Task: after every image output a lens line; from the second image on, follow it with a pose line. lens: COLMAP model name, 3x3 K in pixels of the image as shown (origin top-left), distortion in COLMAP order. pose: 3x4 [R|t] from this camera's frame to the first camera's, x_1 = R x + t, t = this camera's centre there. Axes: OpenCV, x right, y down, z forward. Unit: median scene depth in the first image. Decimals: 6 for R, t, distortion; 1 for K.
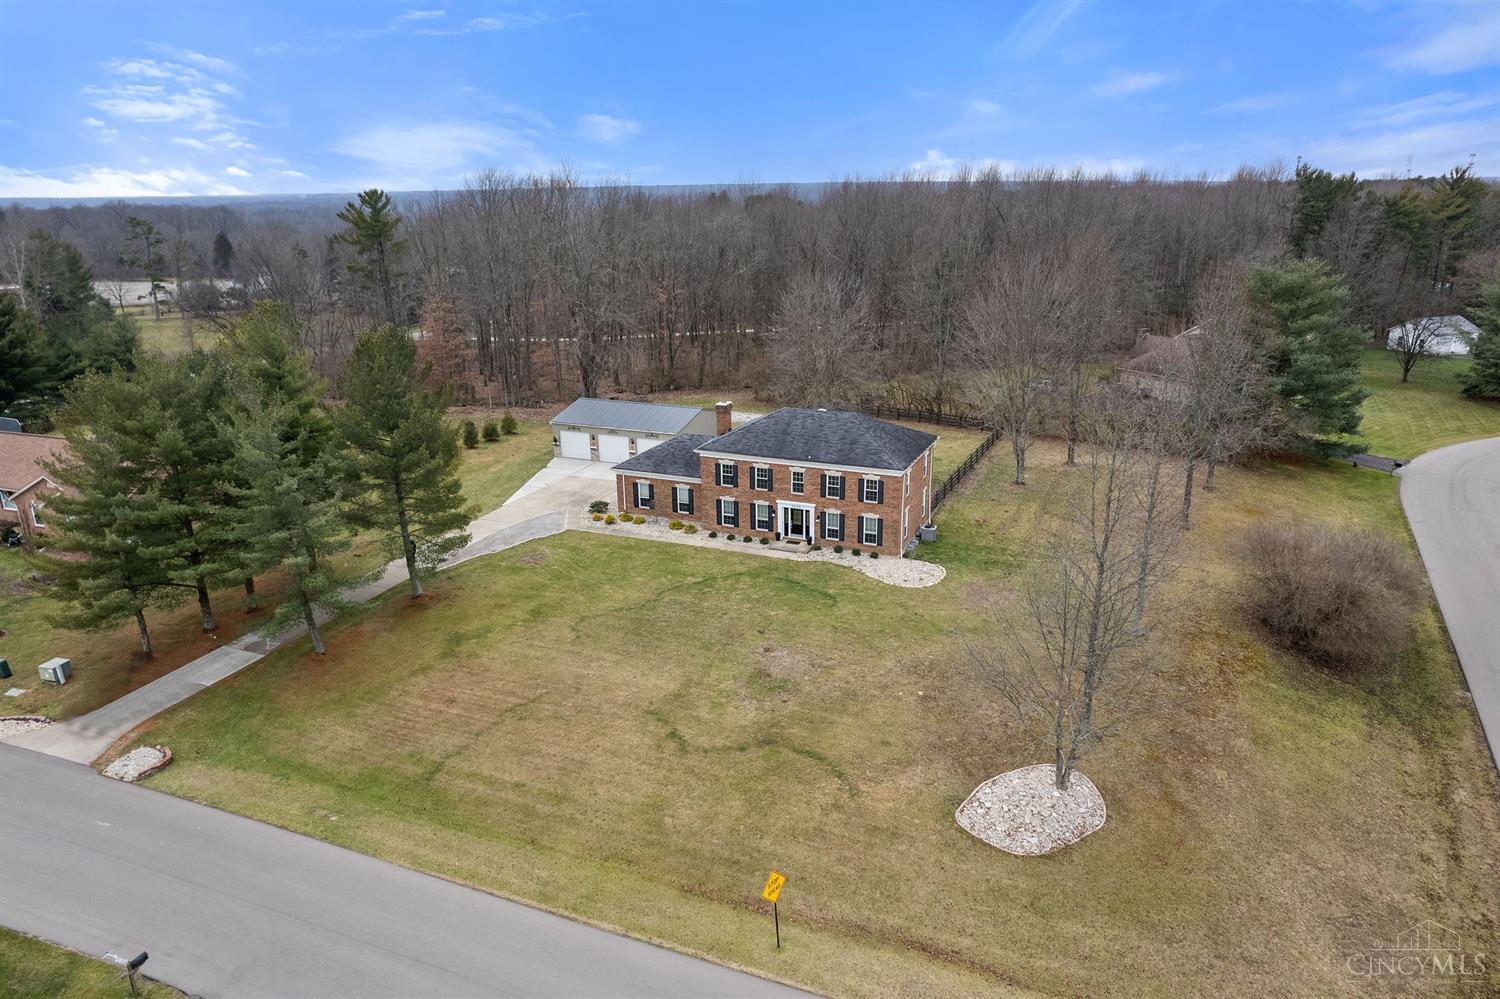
lens RADIAL K [[946.7, 0, 750.0], [0, 946.7, 499.5], [0, 0, 1]] dist [0.001354, 0.001421]
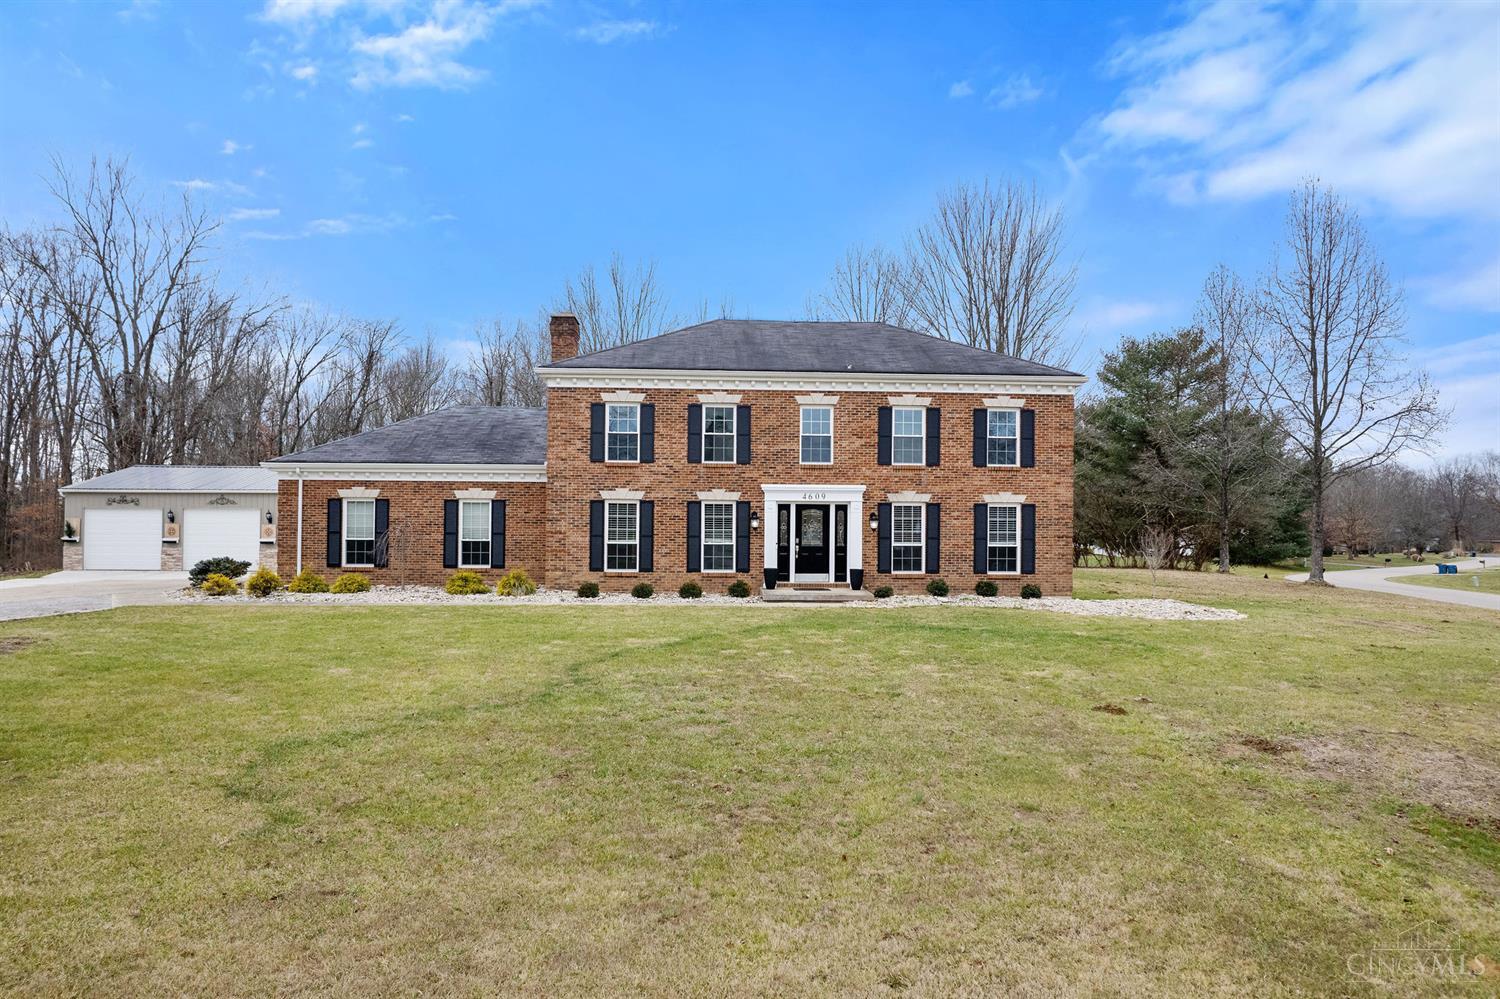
lens RADIAL K [[946.7, 0, 750.0], [0, 946.7, 499.5], [0, 0, 1]] dist [0.001354, 0.001421]
pose [[0.907230, 0.019506, 0.420183, -0.142553], [0.106967, 0.955387, -0.275307, 0.115155], [-0.406807, 0.294713, 0.864669, 0.664332]]
